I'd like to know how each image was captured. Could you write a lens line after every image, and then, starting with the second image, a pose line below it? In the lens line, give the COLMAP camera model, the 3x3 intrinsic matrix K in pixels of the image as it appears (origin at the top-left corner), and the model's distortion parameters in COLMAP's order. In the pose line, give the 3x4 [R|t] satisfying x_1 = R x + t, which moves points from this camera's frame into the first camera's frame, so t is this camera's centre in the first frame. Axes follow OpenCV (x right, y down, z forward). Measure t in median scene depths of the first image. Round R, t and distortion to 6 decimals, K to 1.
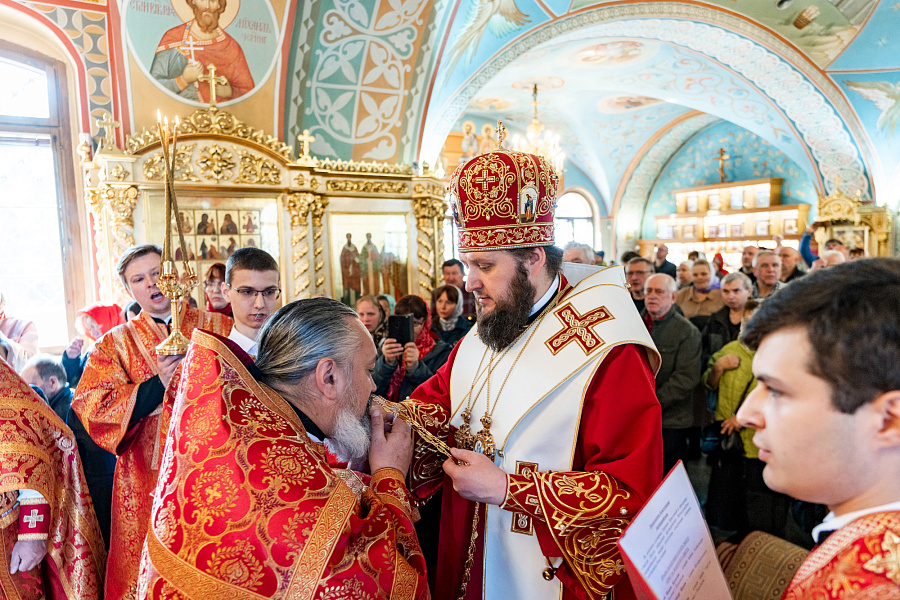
lens RADIAL K [[635.4, 0, 432.4], [0, 635.4, 296.8], [0, 0, 1]] dist [-0.002850, -0.006353]
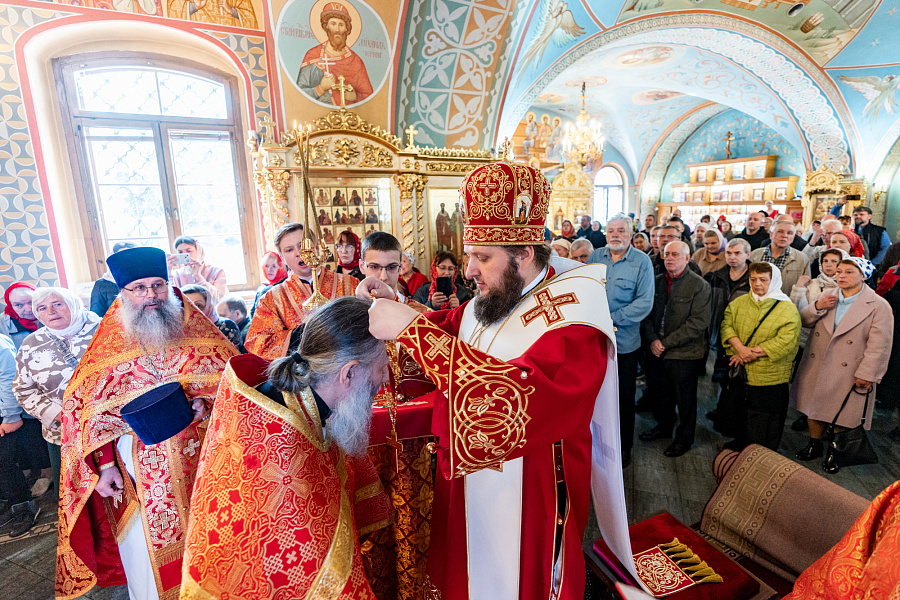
lens RADIAL K [[453.1, 0, 455.1], [0, 453.1, 290.4], [0, 0, 1]] dist [-0.015036, 0.002529]
pose [[0.995304, 0.022237, -0.094212, -0.010189], [-0.011945, 0.994032, 0.108430, -0.020463], [0.096060, -0.106796, 0.989630, 0.034012]]
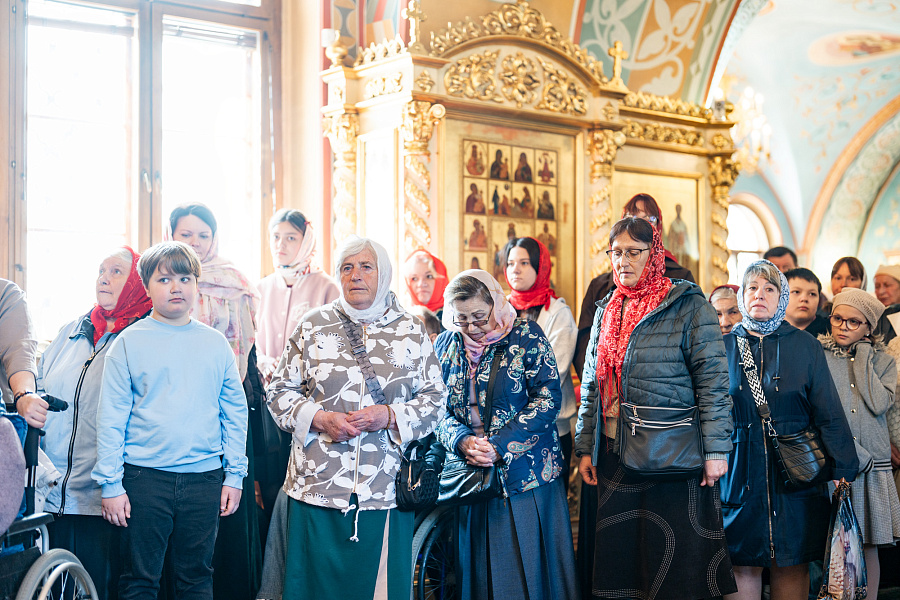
lens RADIAL K [[1290.1, 0, 448.6], [0, 1290.1, 301.2], [0, 0, 1]] dist [0.025584, 0.000000]
pose [[0.996323, 0.028245, 0.080892, -0.424137], [-0.019782, 0.994425, -0.103578, 0.147708], [-0.083366, 0.101597, 0.991326, -0.311284]]
